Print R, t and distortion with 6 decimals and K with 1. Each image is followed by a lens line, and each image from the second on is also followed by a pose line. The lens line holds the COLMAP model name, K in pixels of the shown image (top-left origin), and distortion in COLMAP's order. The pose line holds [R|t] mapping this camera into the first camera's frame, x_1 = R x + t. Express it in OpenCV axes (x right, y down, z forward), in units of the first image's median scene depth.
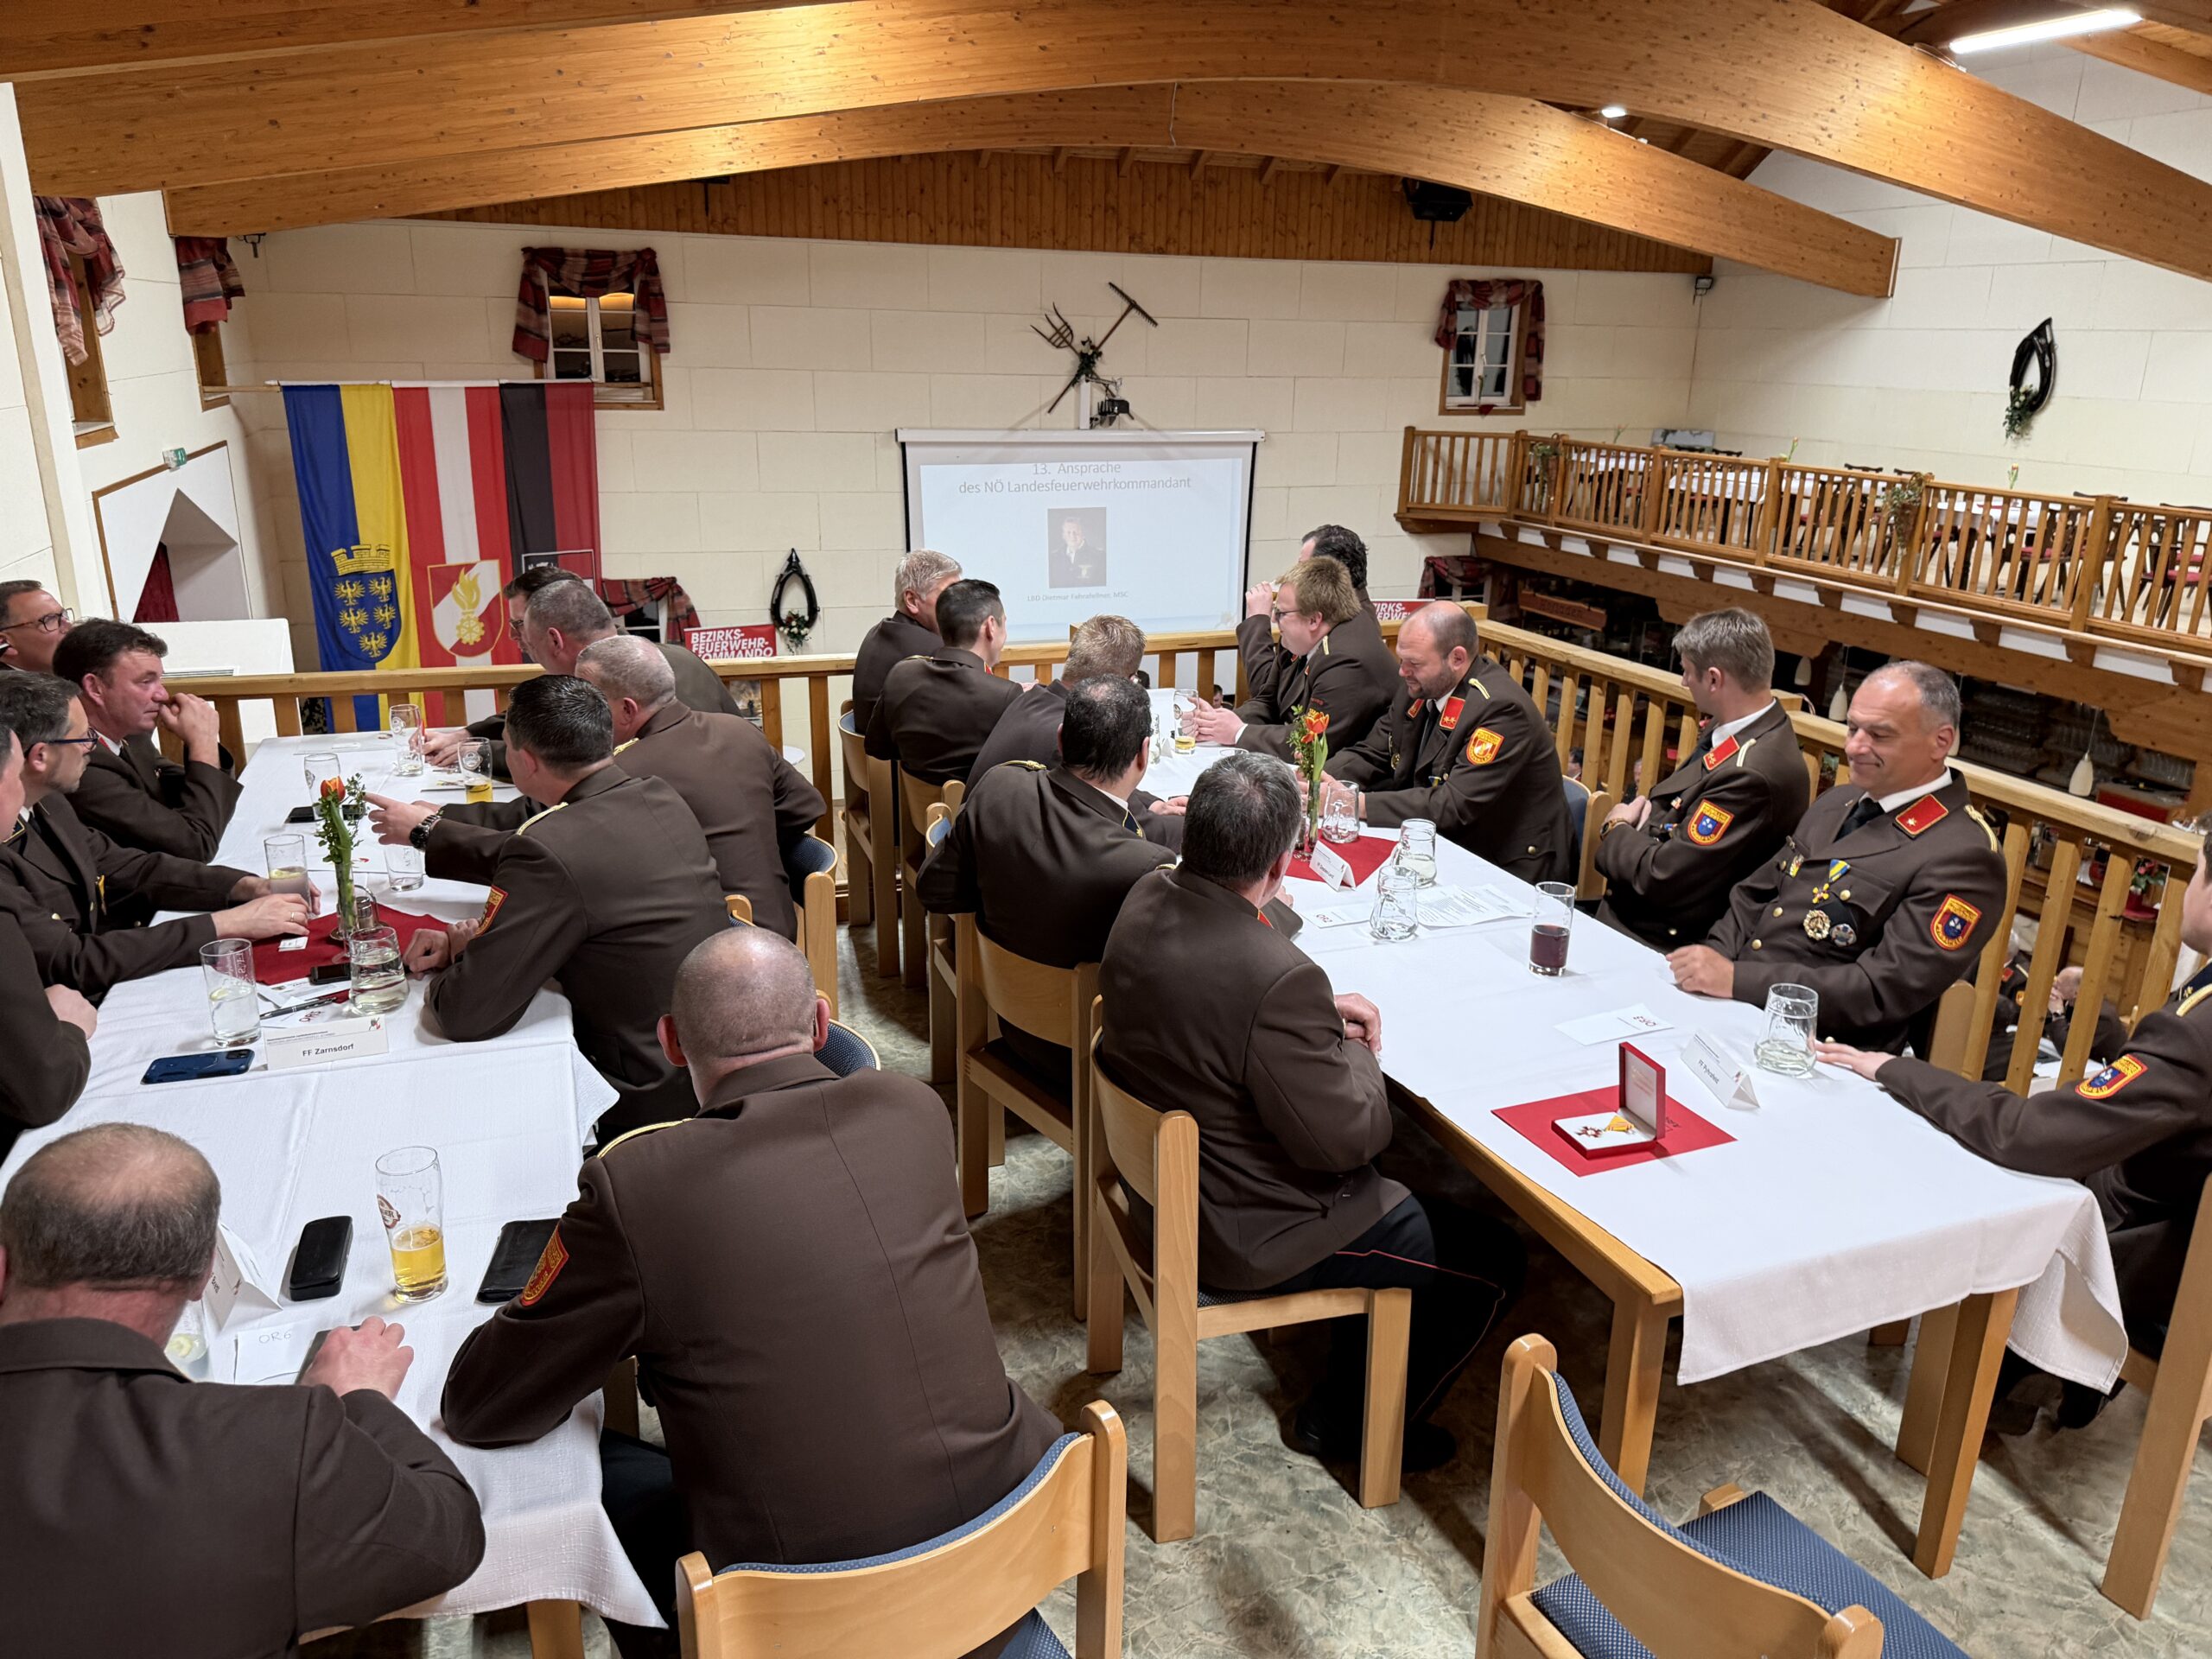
lens RADIAL K [[1527.6, 0, 1124.7], [0, 1527.6, 817.0], [0, 0, 1]] dist [0.182825, -0.400042]
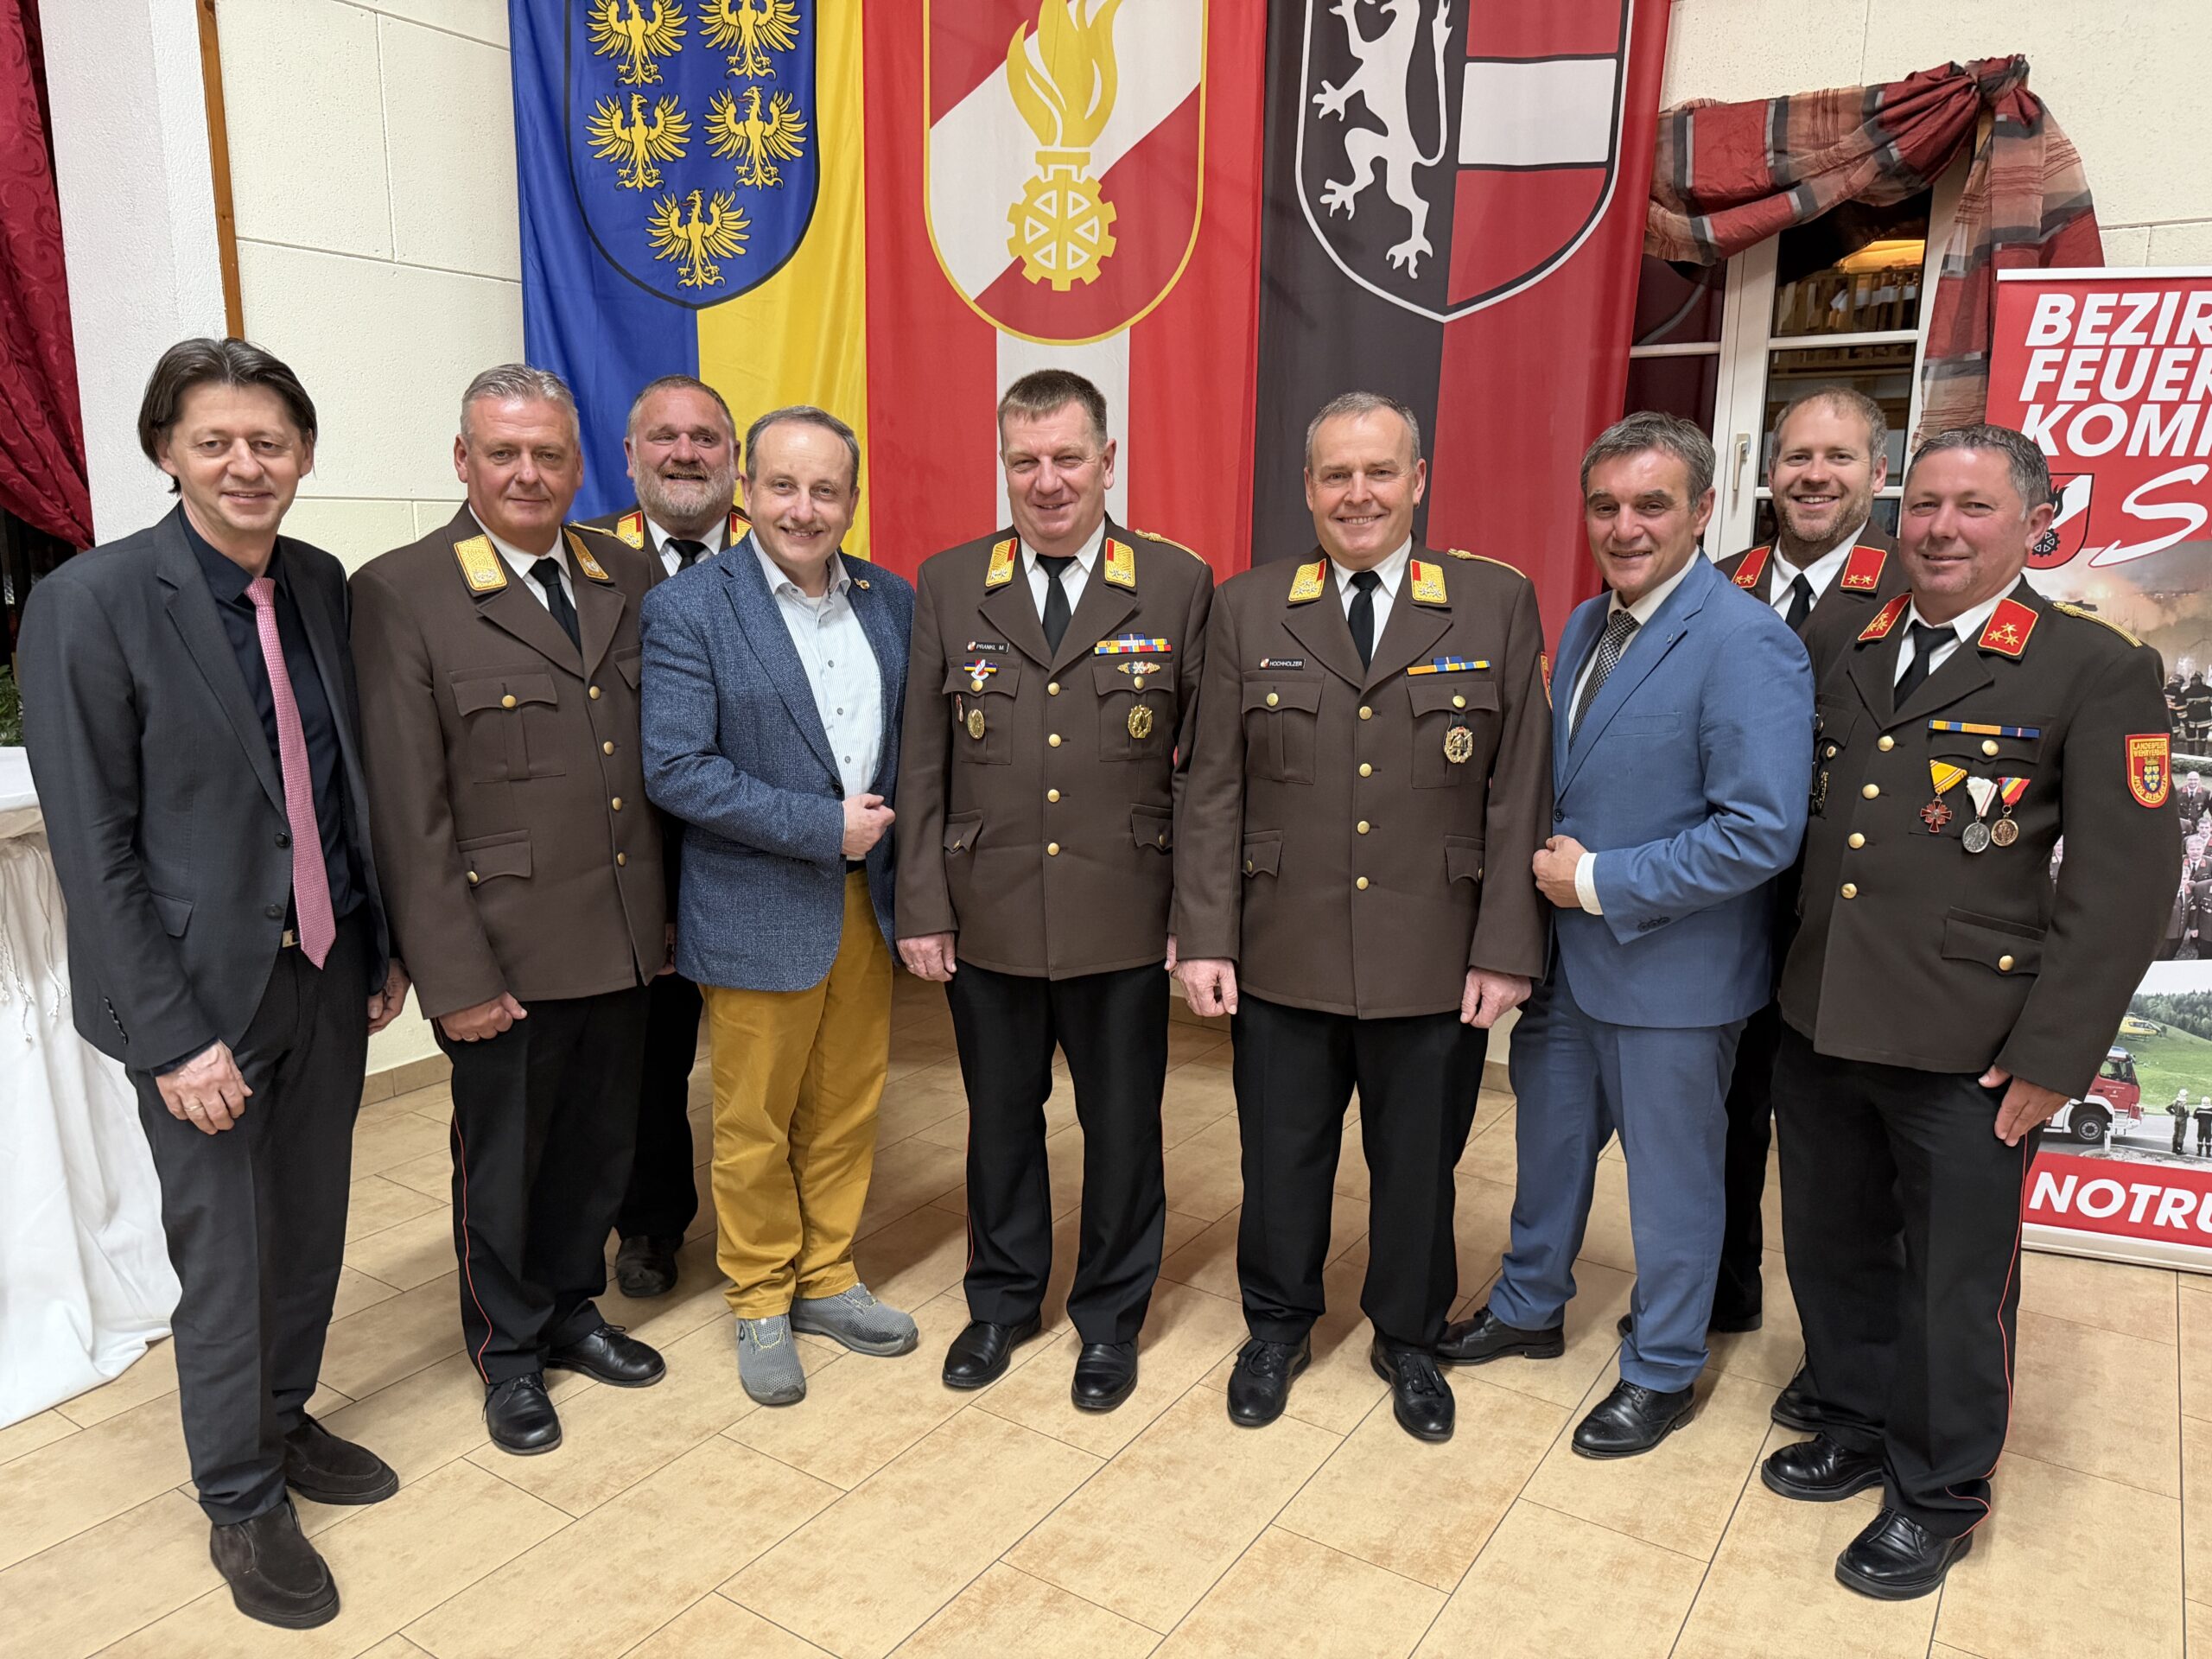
lens RADIAL K [[1578.1, 0, 1123.0], [0, 1578.1, 833.2], [0, 0, 1]] dist [0.011710, -0.014296]
pose [[0.599653, 0.134625, -0.788855, -0.169998], [-0.233714, 0.972234, -0.011739, -0.019625], [0.765372, 0.191406, 0.614467, 0.754382]]
